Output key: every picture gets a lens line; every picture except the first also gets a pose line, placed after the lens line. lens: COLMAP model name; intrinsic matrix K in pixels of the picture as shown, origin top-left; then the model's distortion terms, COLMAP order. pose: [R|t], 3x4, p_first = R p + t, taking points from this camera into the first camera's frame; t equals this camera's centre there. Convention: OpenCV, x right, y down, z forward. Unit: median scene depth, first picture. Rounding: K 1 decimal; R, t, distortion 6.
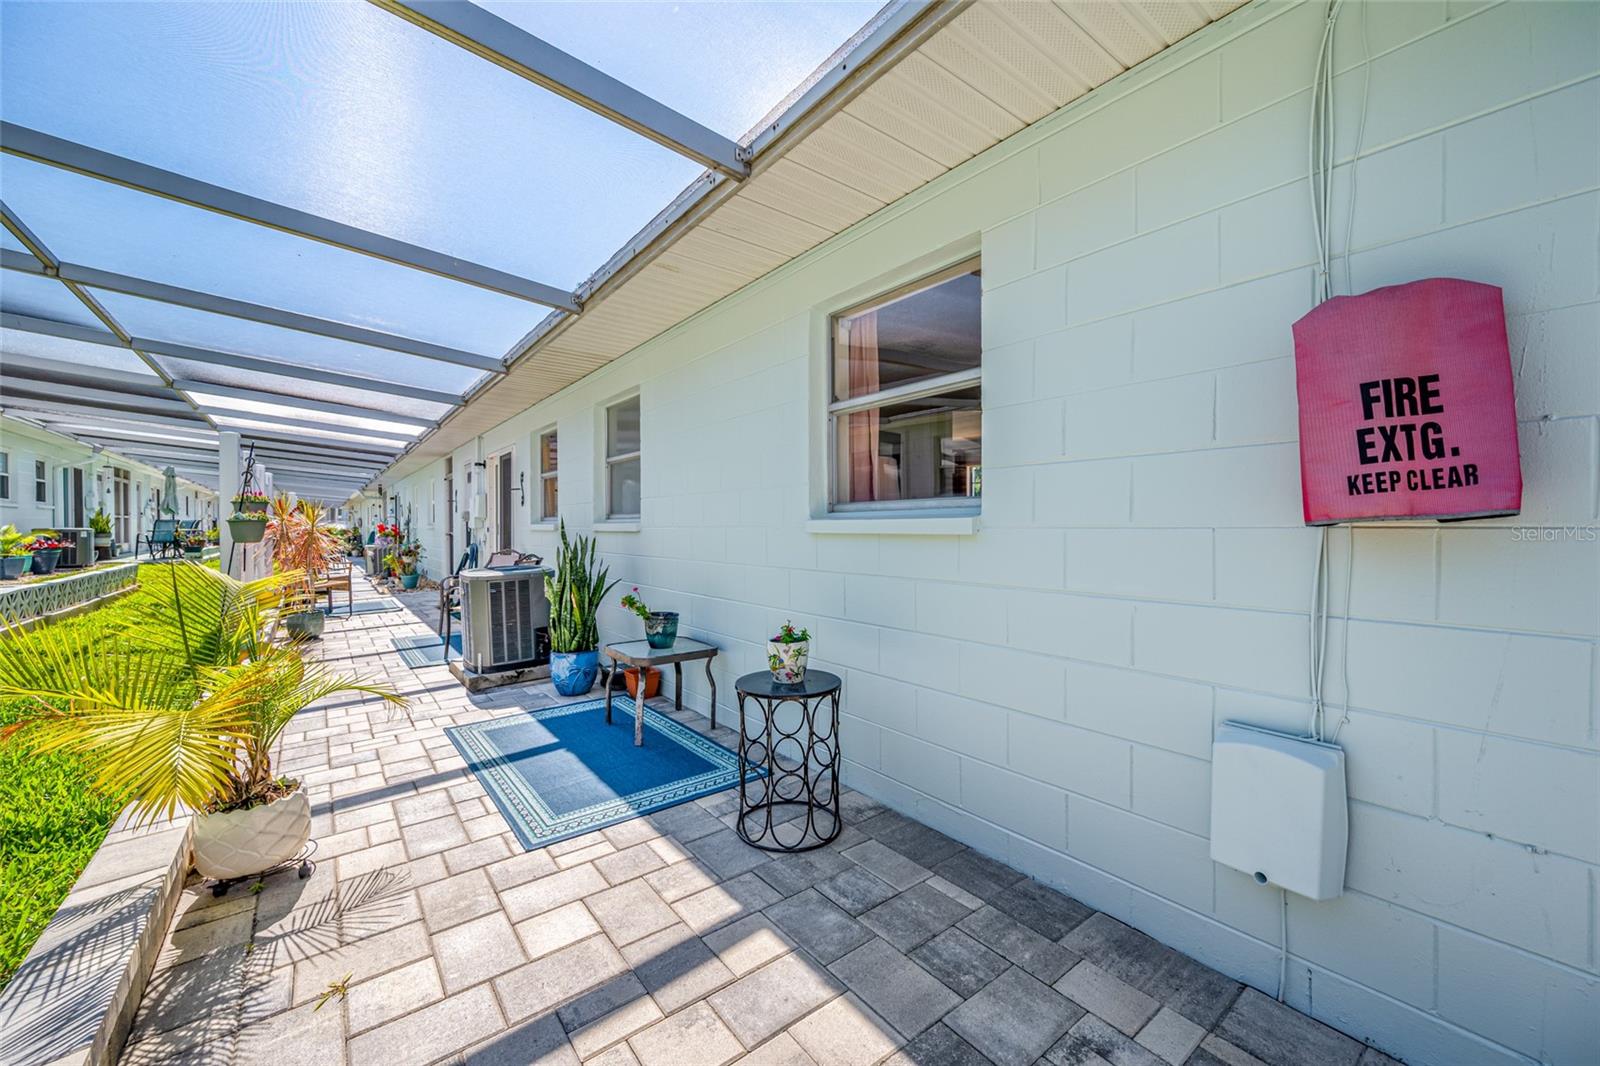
lens RADIAL K [[639.6, 0, 769.4], [0, 639.6, 522.7], [0, 0, 1]] dist [0.002300, 0.000229]
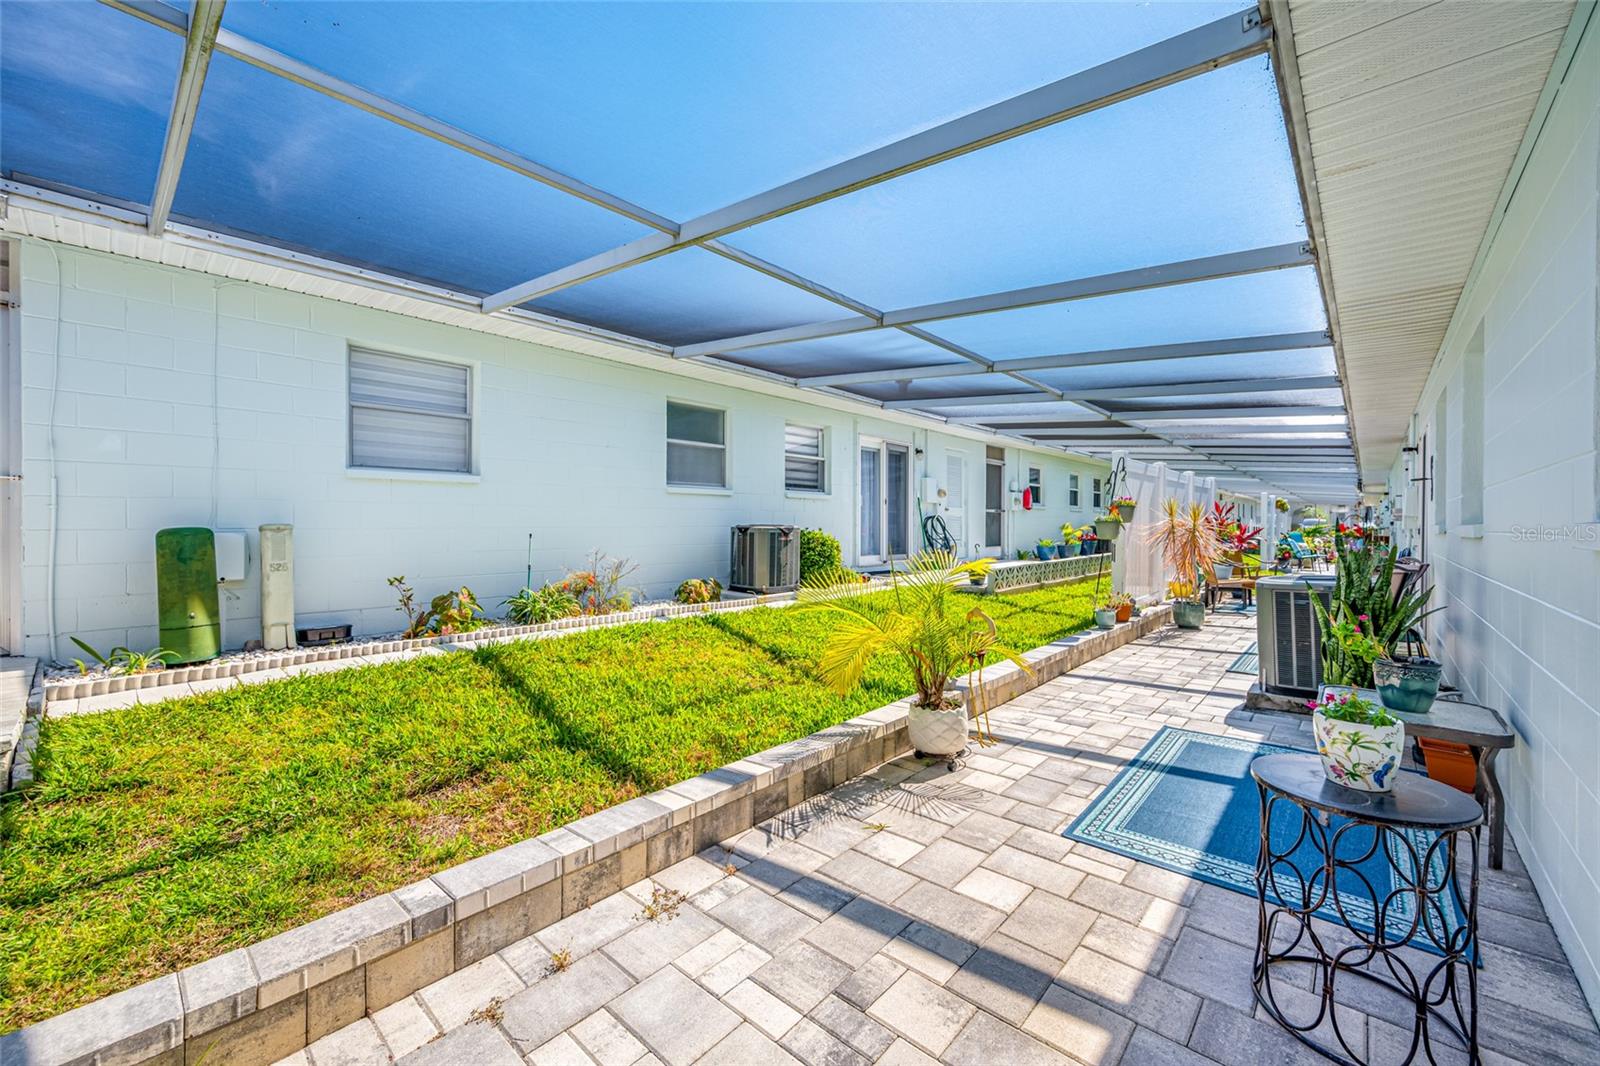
lens RADIAL K [[623.9, 0, 807.3], [0, 623.9, 516.4], [0, 0, 1]] dist [-0.000312, 0.000224]
pose [[0.200344, -0.006483, -0.979704, 0.495547], [-0.000653, 0.999977, -0.006751, -0.007563], [0.979725, 0.001992, 0.200335, 0.338091]]
